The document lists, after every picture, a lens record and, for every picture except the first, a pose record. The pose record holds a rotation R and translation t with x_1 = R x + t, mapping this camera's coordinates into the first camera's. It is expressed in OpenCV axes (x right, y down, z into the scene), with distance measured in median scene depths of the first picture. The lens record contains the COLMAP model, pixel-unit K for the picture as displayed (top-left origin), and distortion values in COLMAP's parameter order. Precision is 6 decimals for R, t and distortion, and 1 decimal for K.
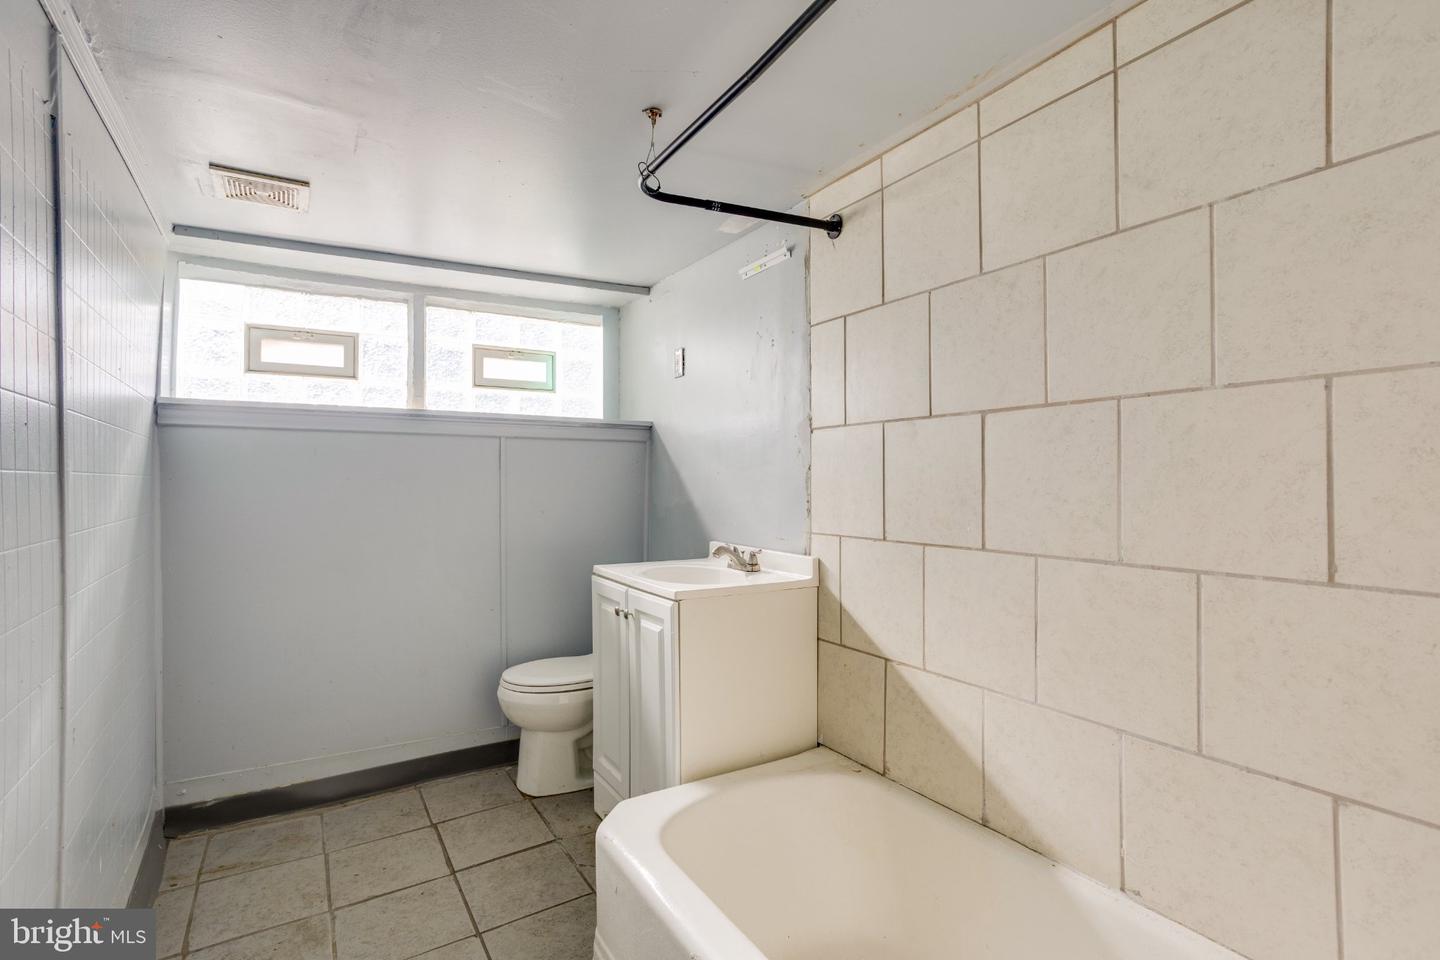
lens RADIAL K [[698.2, 0, 725.8], [0, 698.2, 477.0], [0, 0, 1]] dist [-0.046690, 0.027739]
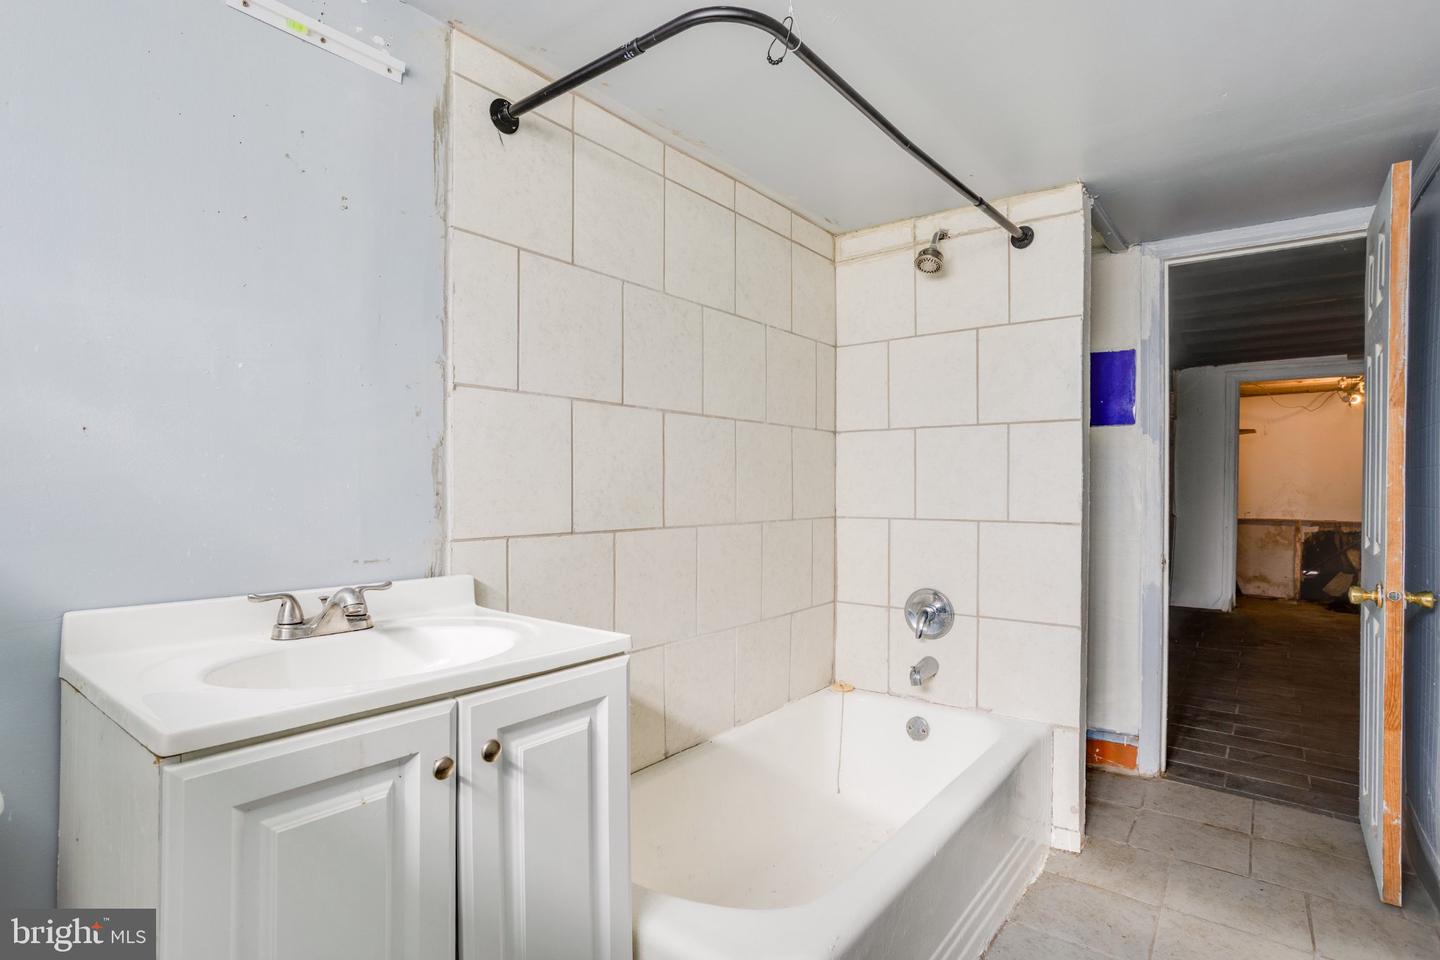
lens RADIAL K [[698.2, 0, 725.8], [0, 698.2, 477.0], [0, 0, 1]] dist [-0.046690, 0.027739]
pose [[-0.348826, 0.001962, 0.937186, -0.716844], [-0.020564, 0.999741, -0.009747, 0.026117], [-0.936962, -0.022672, -0.348695, 1.215305]]
